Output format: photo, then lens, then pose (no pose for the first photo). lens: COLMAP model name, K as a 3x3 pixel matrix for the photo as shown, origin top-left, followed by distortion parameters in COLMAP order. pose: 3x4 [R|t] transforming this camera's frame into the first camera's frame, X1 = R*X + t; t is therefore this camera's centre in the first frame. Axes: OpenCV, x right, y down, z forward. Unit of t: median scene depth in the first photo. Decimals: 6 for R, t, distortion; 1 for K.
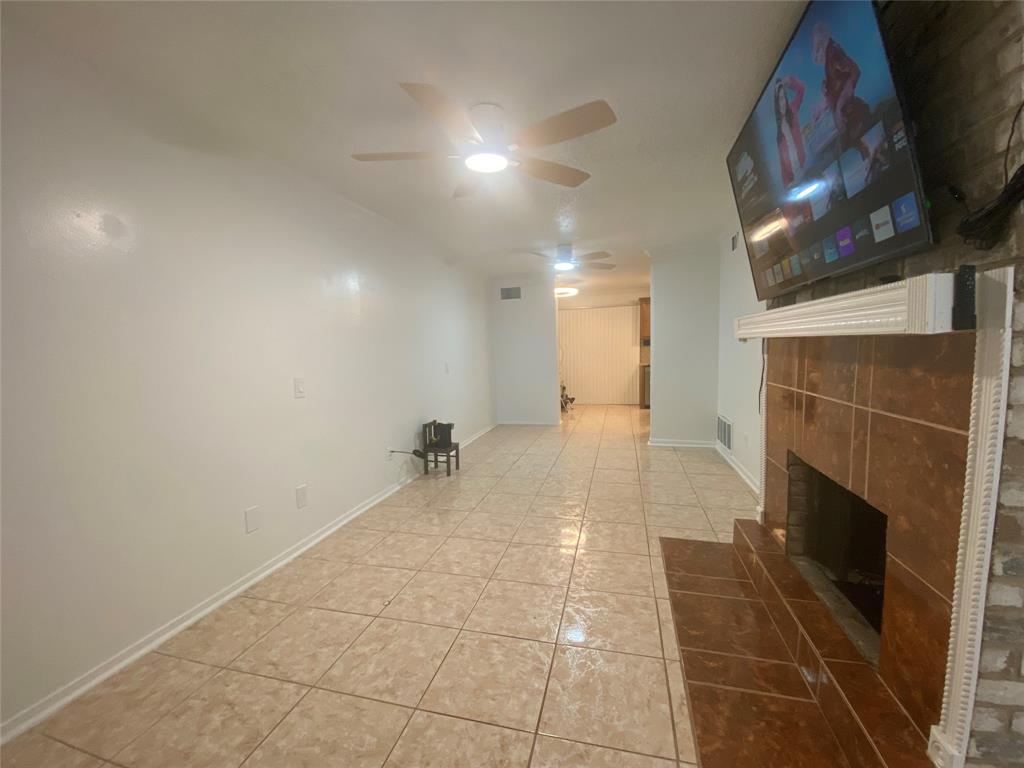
lens RADIAL K [[415.3, 0, 512.3], [0, 415.3, 385.9], [0, 0, 1]] dist [0.018931, -0.019411]
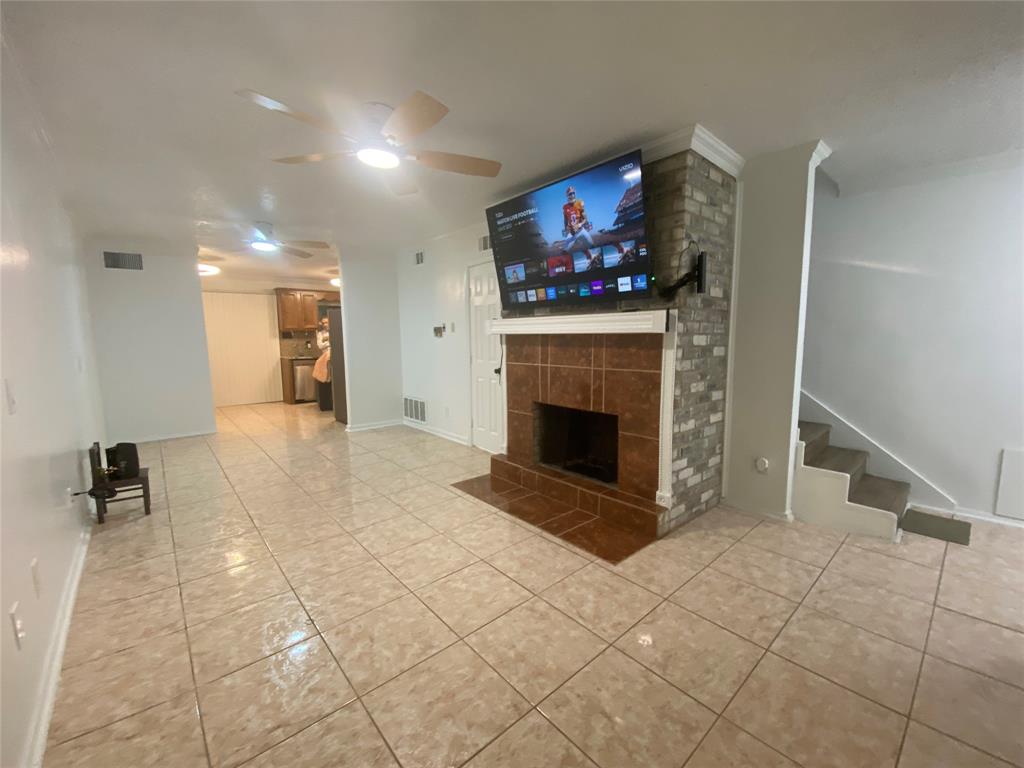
lens RADIAL K [[410.2, 0, 512.5], [0, 410.2, 387.4], [0, 0, 1]] dist [0.036804, -0.027726]
pose [[0.560957, -0.075297, 0.824414, -0.730074], [0.064184, 0.996813, 0.047370, 0.013888], [-0.825353, 0.026342, 0.564002, 0.140088]]
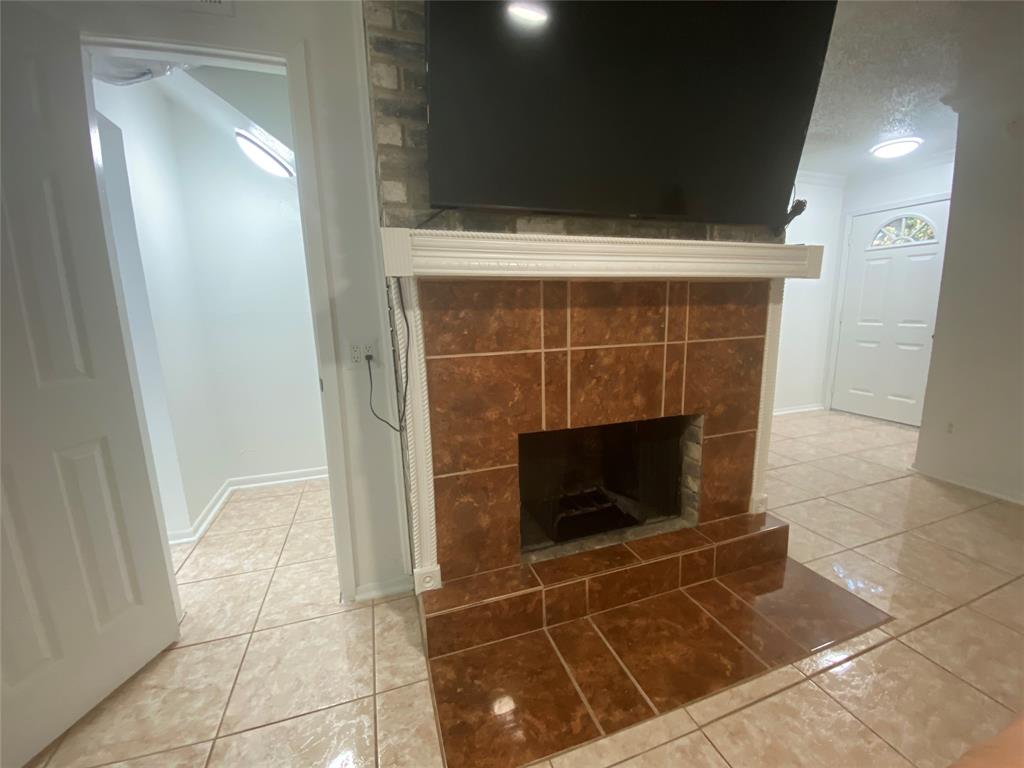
lens RADIAL K [[415.3, 0, 512.3], [0, 415.3, 385.9], [0, 0, 1]] dist [0.018931, -0.019411]
pose [[-0.551316, -0.111299, 0.826840, 0.067218], [0.113832, 0.971759, 0.206706, -0.085959], [-0.826495, 0.208081, -0.523077, 1.373670]]
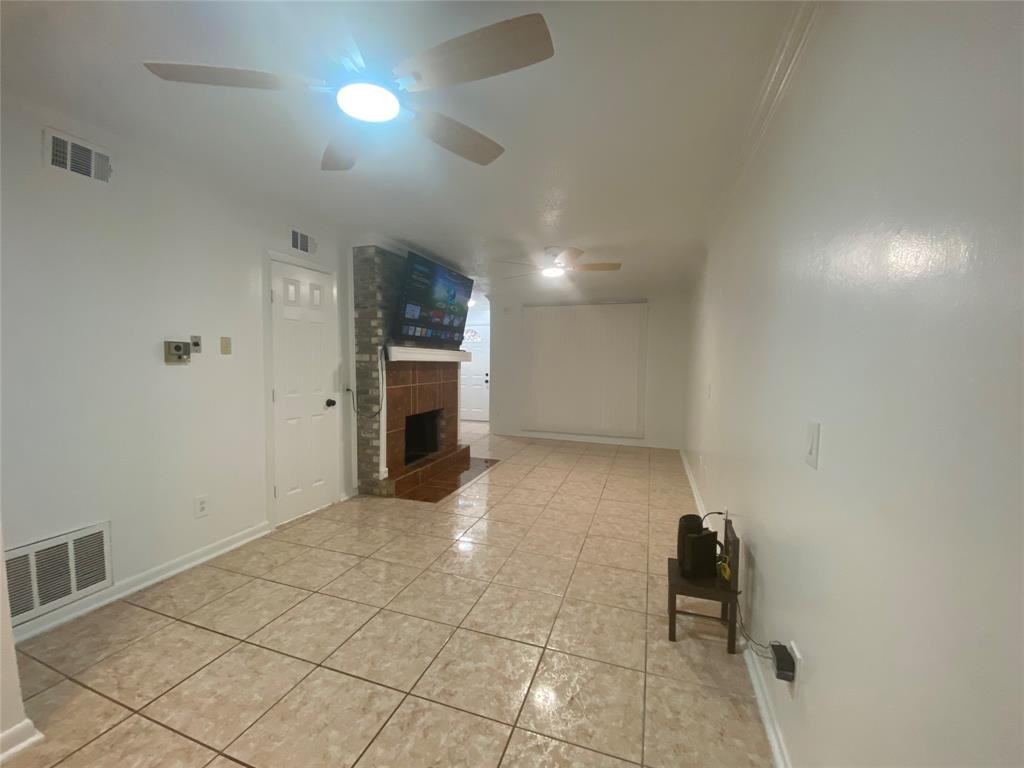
lens RADIAL K [[411.8, 0, 507.7], [0, 411.8, 387.0], [0, 0, 1]] dist [0.060842, -0.045524]
pose [[-0.996648, 0.010056, 0.081186, 0.004491], [0.022457, 0.987922, 0.153319, -0.281876], [-0.078664, 0.154628, -0.984836, 2.901197]]
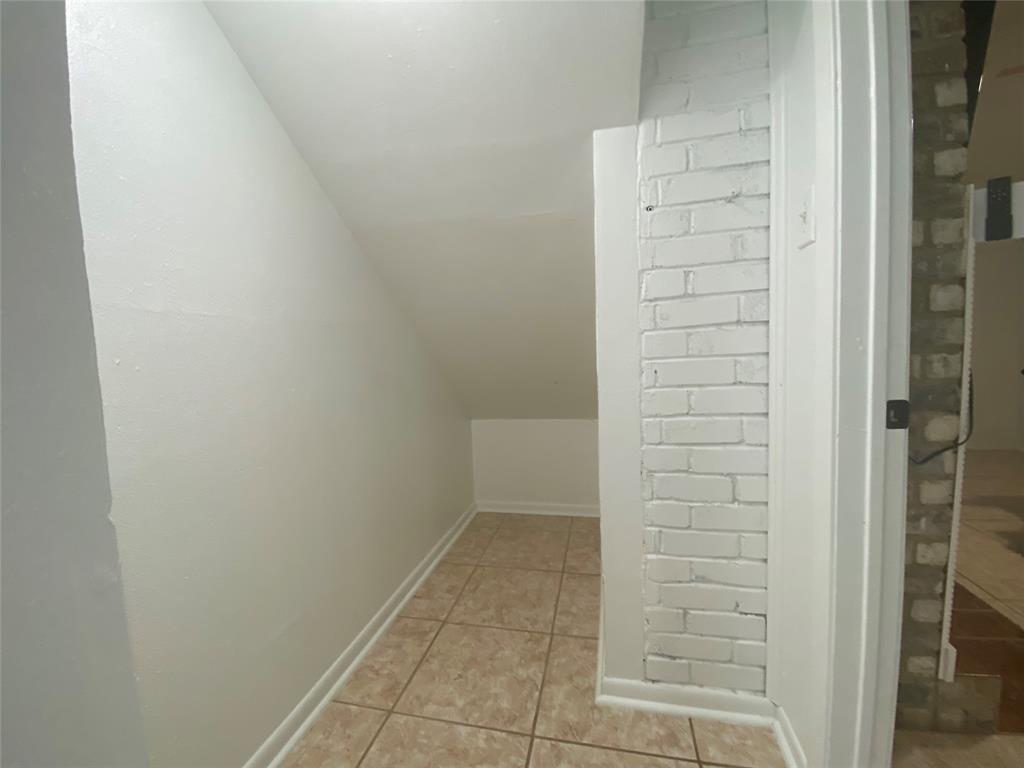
lens RADIAL K [[415.3, 0, 512.3], [0, 415.3, 385.9], [0, 0, 1]] dist [0.018931, -0.019411]
pose [[-0.997260, 0.071804, -0.017794, 1.228572], [0.067886, 0.983868, 0.165516, -0.084733], [0.029392, 0.163855, -0.986047, 1.624381]]
